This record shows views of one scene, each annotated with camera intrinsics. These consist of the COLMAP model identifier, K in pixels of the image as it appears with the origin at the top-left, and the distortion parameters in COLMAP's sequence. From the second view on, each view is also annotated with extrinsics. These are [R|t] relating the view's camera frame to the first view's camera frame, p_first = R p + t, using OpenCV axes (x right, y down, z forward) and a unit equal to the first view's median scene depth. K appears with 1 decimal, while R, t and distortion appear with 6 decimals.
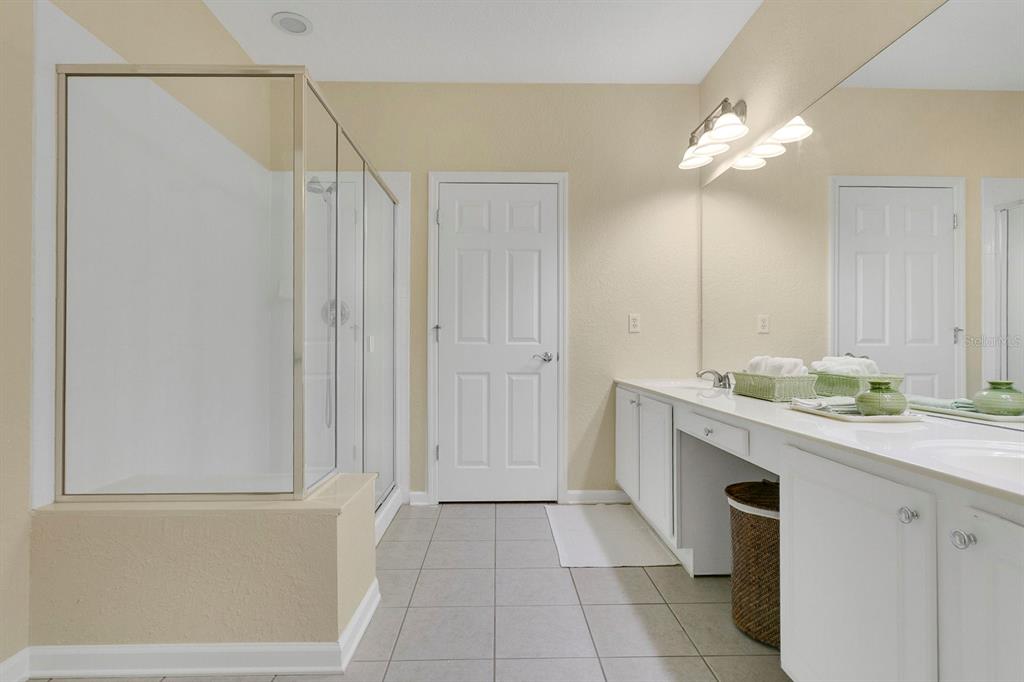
lens RADIAL K [[497.0, 0, 511.6], [0, 497.0, 337.5], [0, 0, 1]] dist [0.022382, 0.000323]
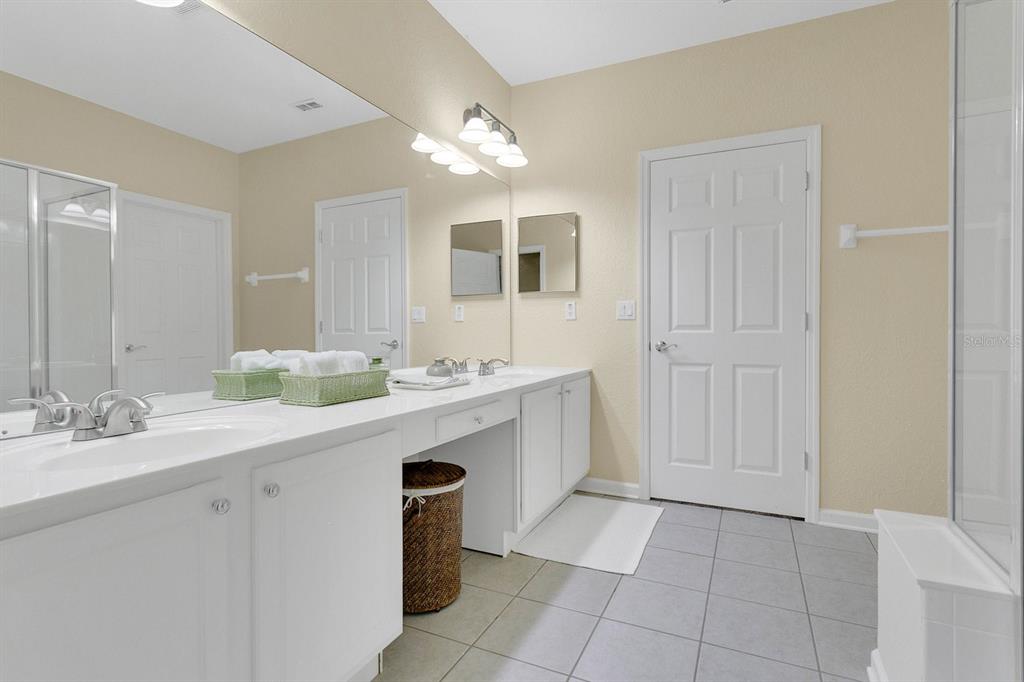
lens RADIAL K [[497.0, 0, 511.6], [0, 497.0, 337.5], [0, 0, 1]] dist [0.022382, 0.000323]
pose [[0.890206, -0.002486, -0.455551, 0.864819], [0.008930, 0.999888, 0.011995, 0.011713], [0.455470, -0.014746, 0.890129, 0.063144]]
